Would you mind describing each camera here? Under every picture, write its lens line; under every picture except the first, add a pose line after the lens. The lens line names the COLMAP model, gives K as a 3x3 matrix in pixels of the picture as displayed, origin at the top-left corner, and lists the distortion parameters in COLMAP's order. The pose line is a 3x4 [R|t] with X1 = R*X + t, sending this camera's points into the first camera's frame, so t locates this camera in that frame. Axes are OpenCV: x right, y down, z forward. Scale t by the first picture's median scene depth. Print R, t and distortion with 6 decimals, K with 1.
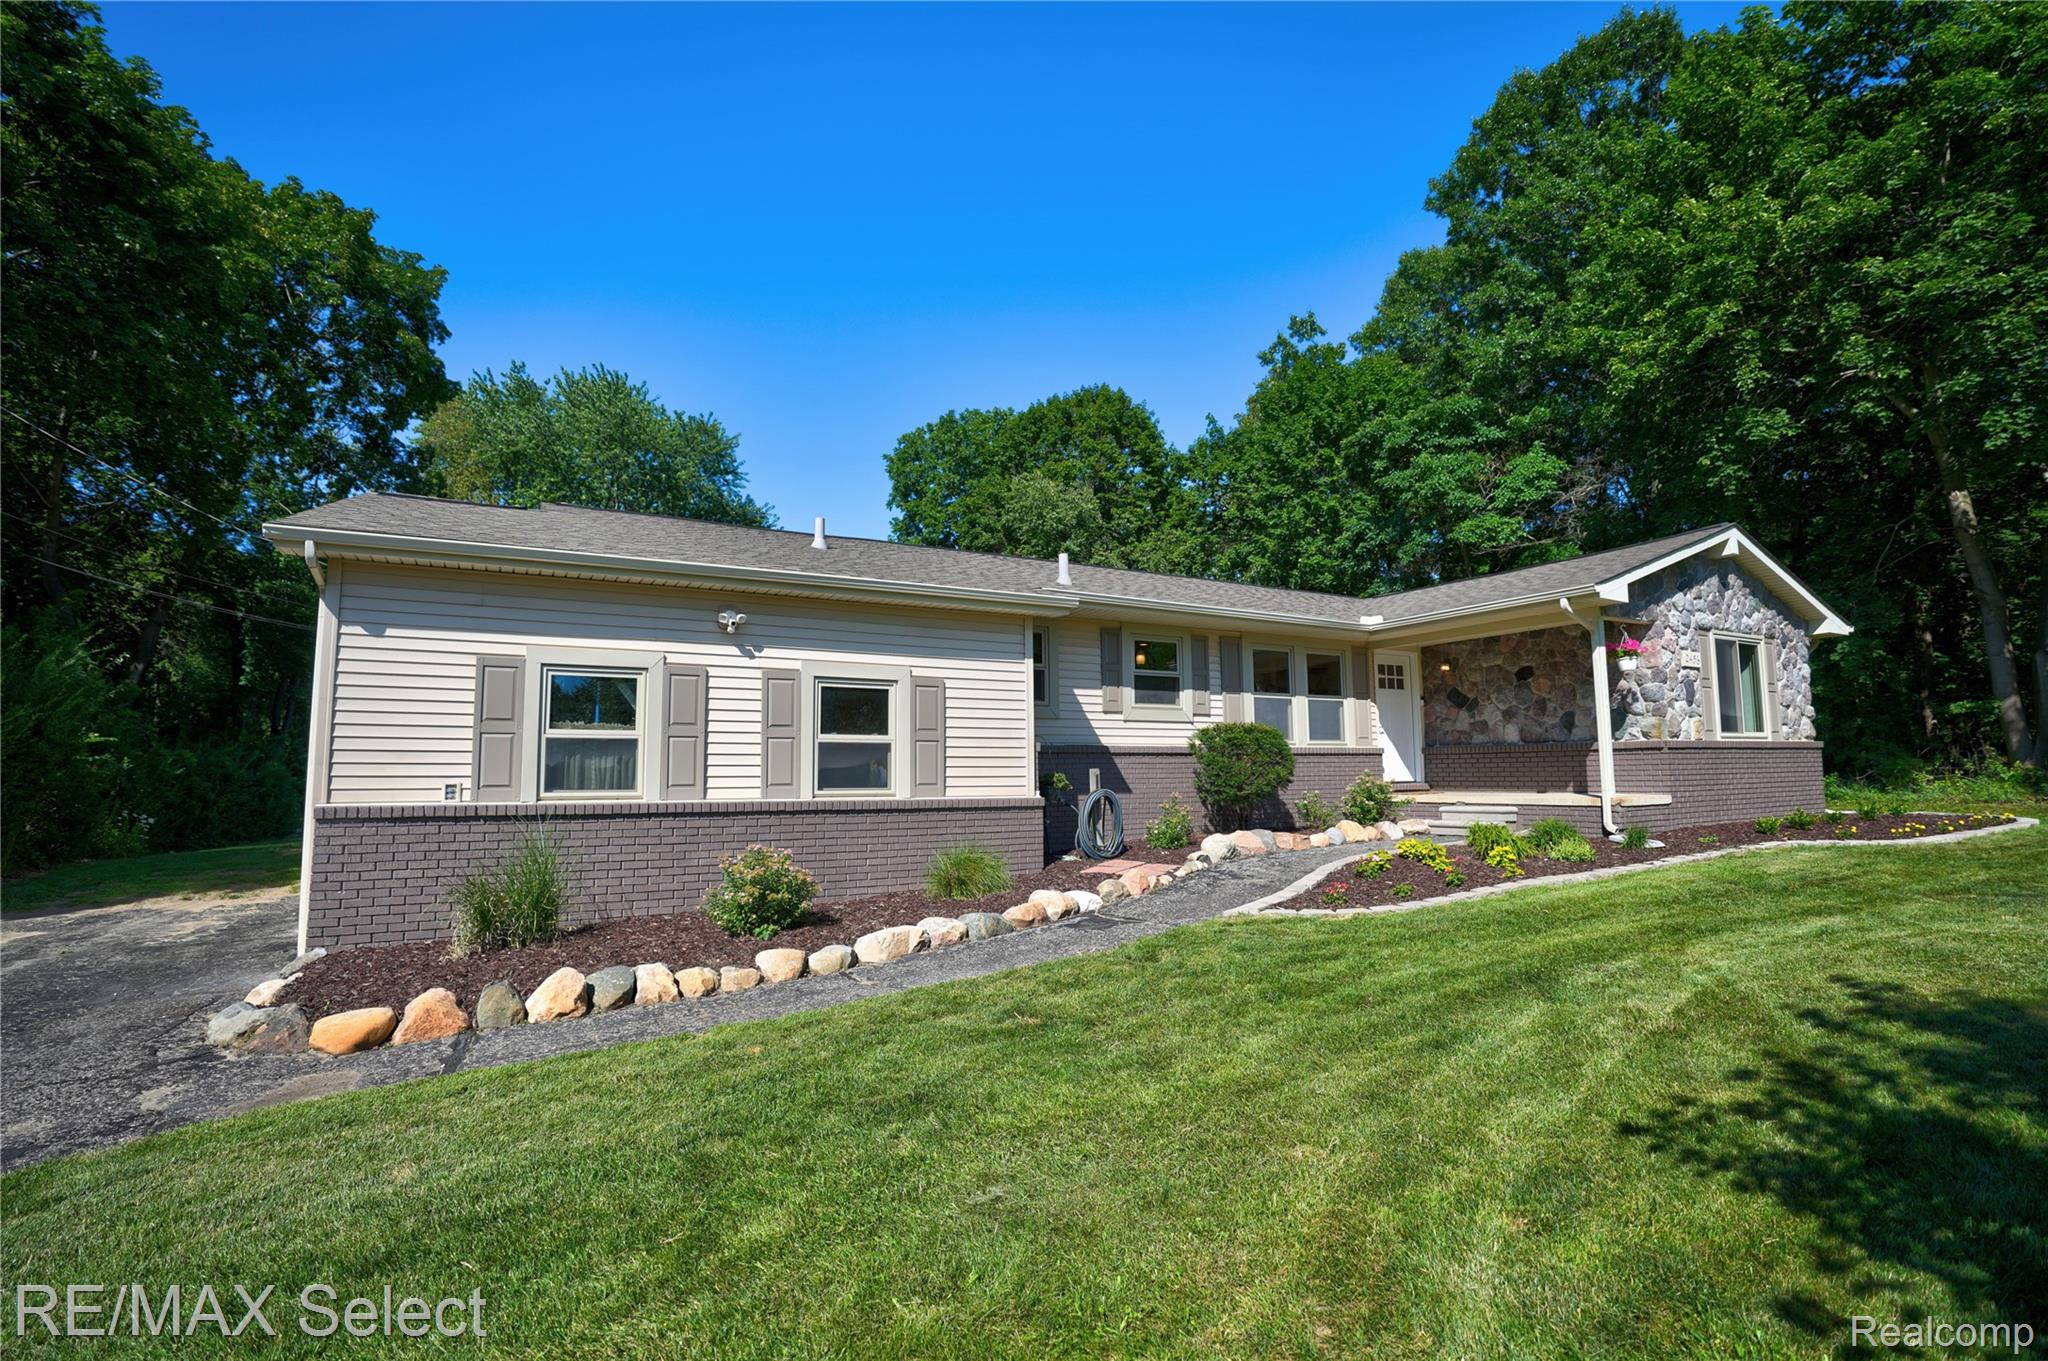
lens RADIAL K [[961.8, 0, 1032.1], [0, 961.8, 683.7], [0, 0, 1]] dist [-0.078074, 0.037130]
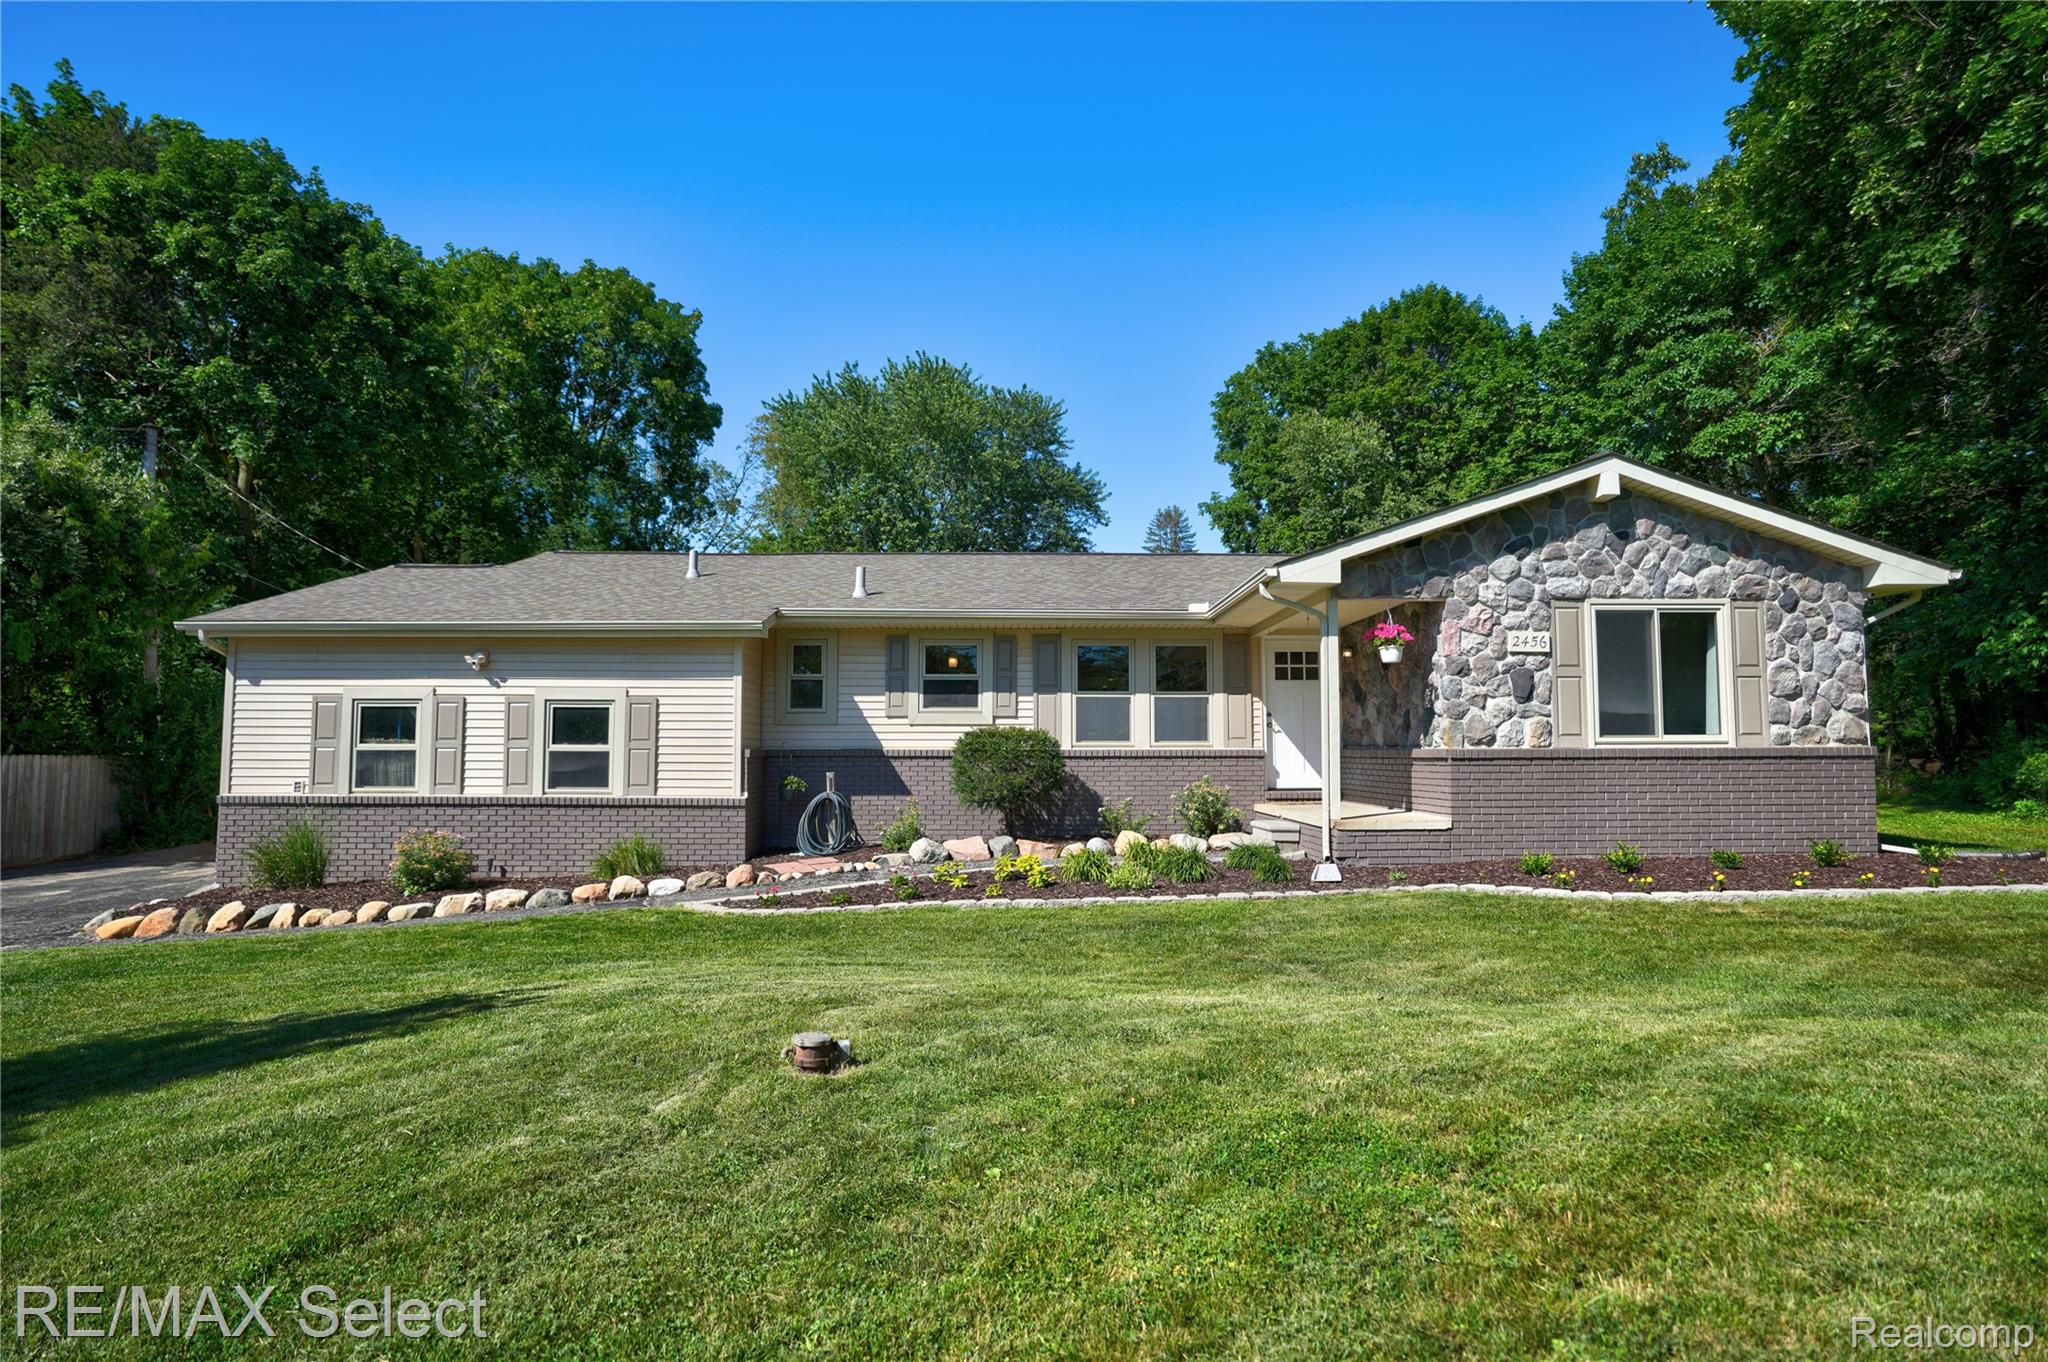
lens RADIAL K [[1104.0, 0, 1032.9], [0, 1104.0, 686.5], [0, 0, 1]] dist [-0.056141, 0.037627]
pose [[0.882625, -0.021512, -0.469586, 0.730900], [0.038460, 0.998908, 0.026528, -0.027449], [0.468502, -0.041474, 0.882488, 0.013654]]
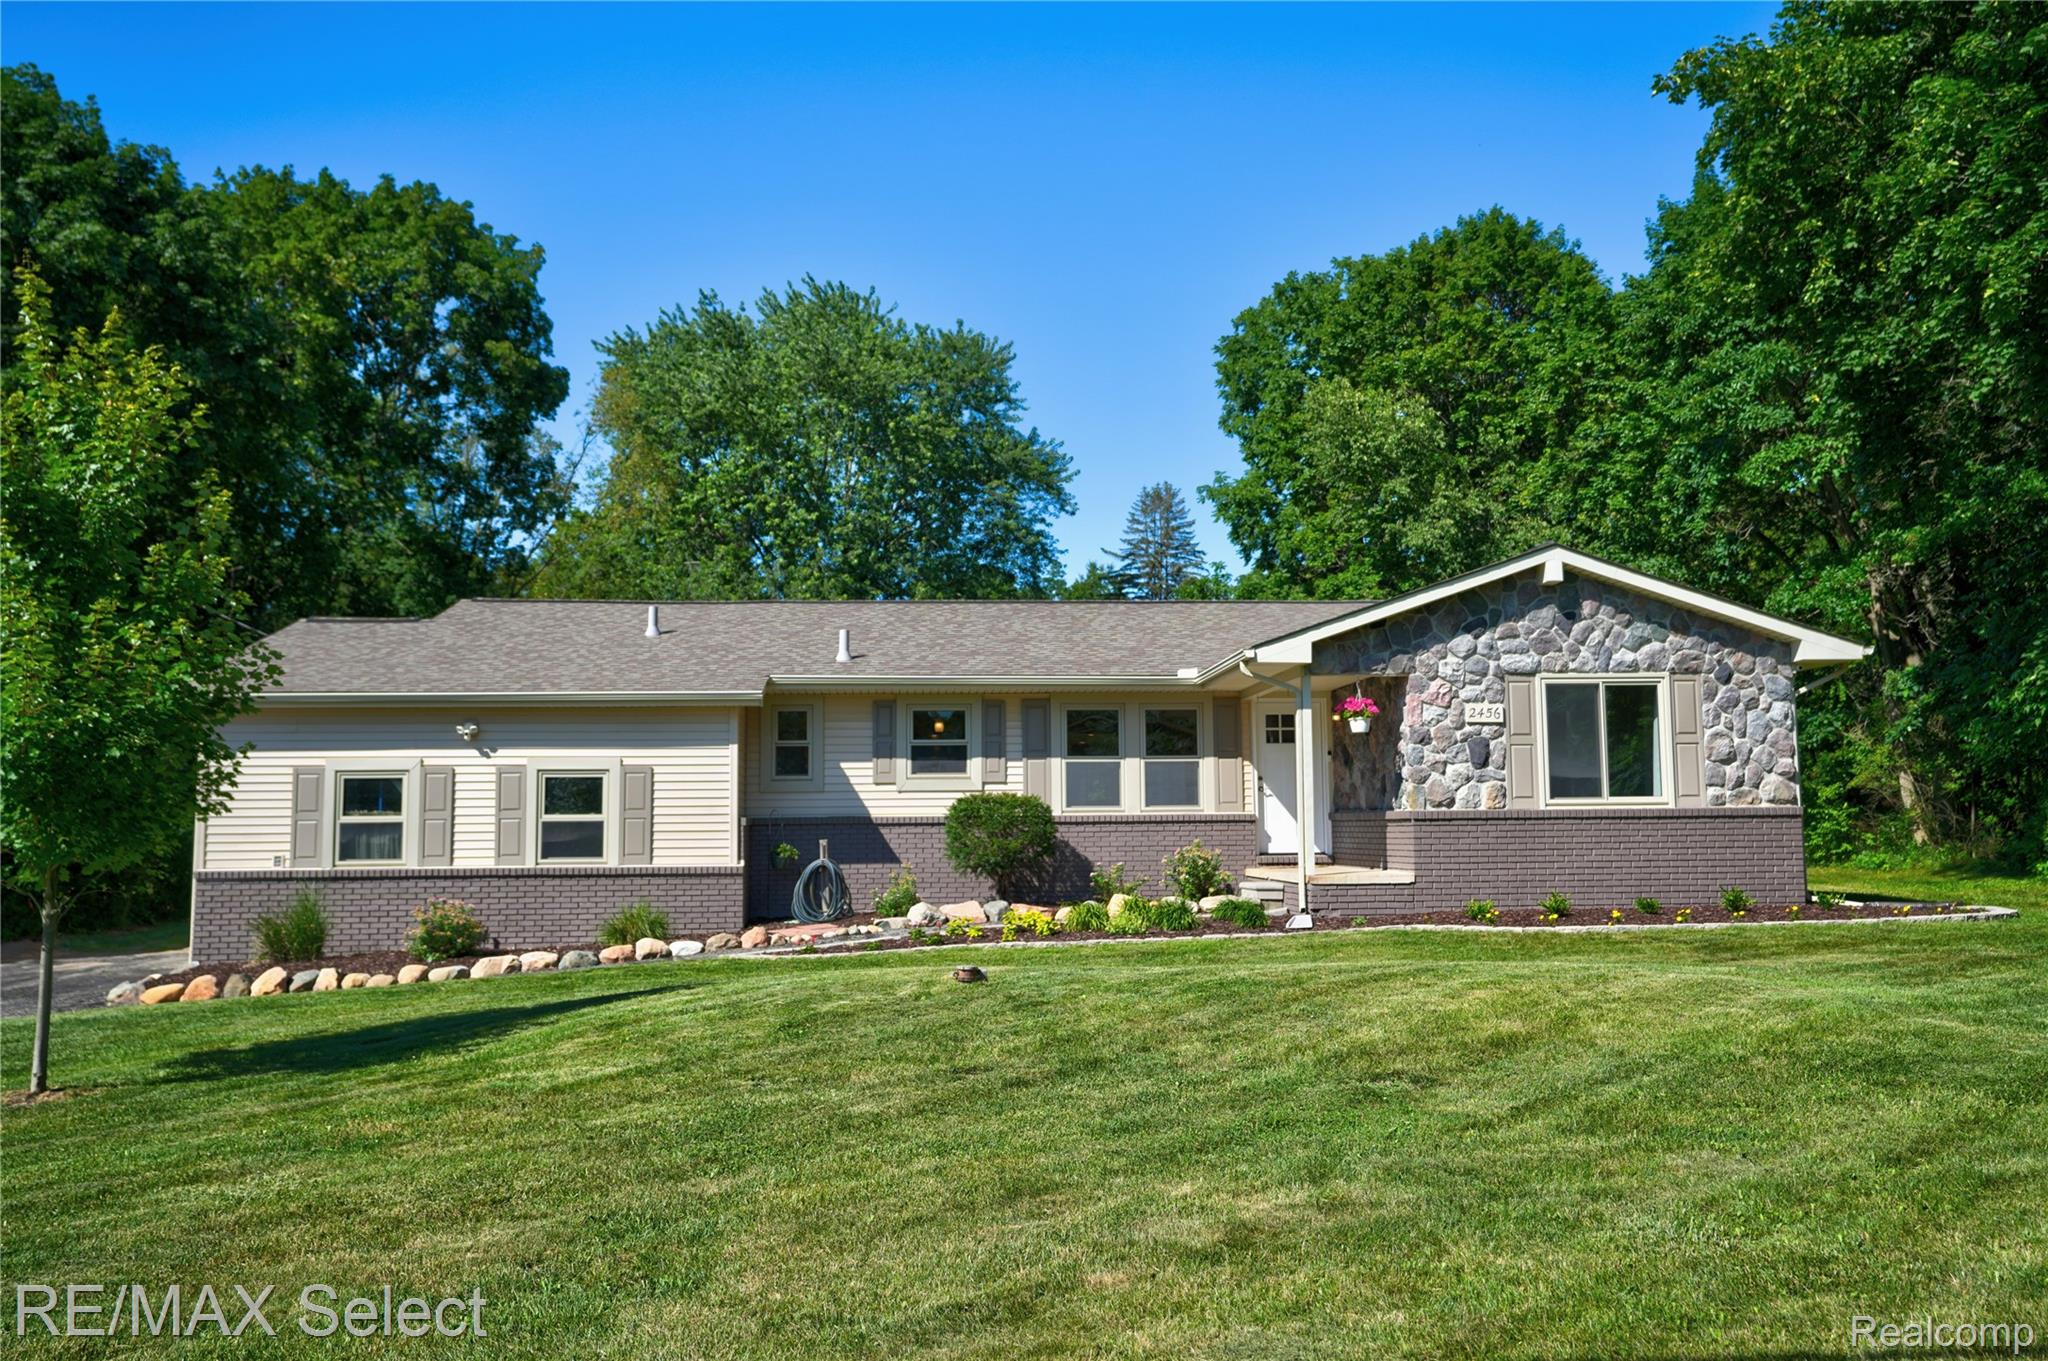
lens RADIAL K [[1723.0, 0, 1033.6], [0, 1723.0, 685.0], [0, 0, 1]] dist [0.017933, 0.058461]
pose [[0.904757, -0.036859, -0.424330, 0.953894], [0.042920, 0.999067, 0.004729, -0.072785], [0.423760, -0.022491, 0.905495, -0.563102]]
